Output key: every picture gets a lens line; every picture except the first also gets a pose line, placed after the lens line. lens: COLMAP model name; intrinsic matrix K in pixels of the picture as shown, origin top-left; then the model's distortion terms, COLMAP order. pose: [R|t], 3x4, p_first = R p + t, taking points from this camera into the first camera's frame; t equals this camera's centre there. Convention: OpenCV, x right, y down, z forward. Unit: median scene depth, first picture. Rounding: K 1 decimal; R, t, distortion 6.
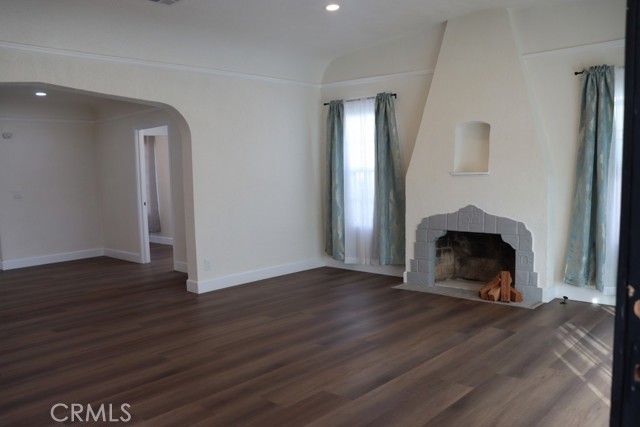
lens RADIAL K [[525.5, 0, 319.7], [0, 525.5, 217.4], [0, 0, 1]] dist [-0.165357, 0.137906]
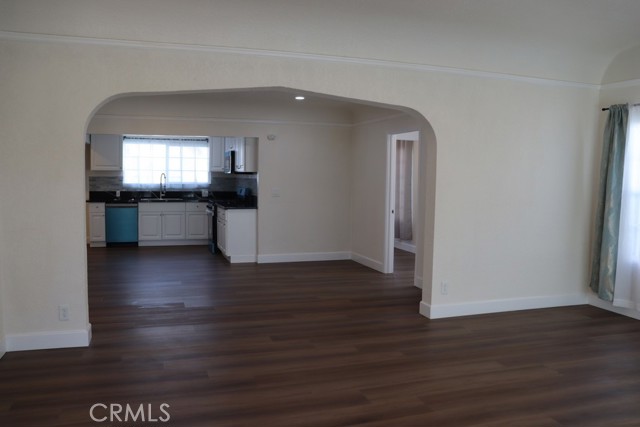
lens RADIAL K [[525.5, 0, 322.9], [0, 525.5, 218.0], [0, 0, 1]] dist [-0.165357, 0.137906]
pose [[0.873435, 0.080941, -0.480166, 0.020632], [-0.083596, 0.996373, 0.015894, -0.024392], [0.479711, 0.026258, 0.877034, 0.106911]]
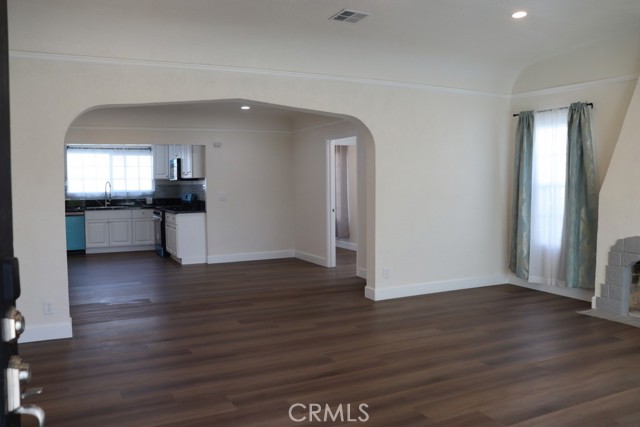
lens RADIAL K [[525.5, 0, 322.1], [0, 525.5, 219.0], [0, 0, 1]] dist [-0.165357, 0.137906]
pose [[0.932049, 0.045905, -0.359412, 0.030550], [-0.051139, 0.998679, -0.005064, -0.003326], [0.358704, 0.023100, 0.933165, -0.004159]]
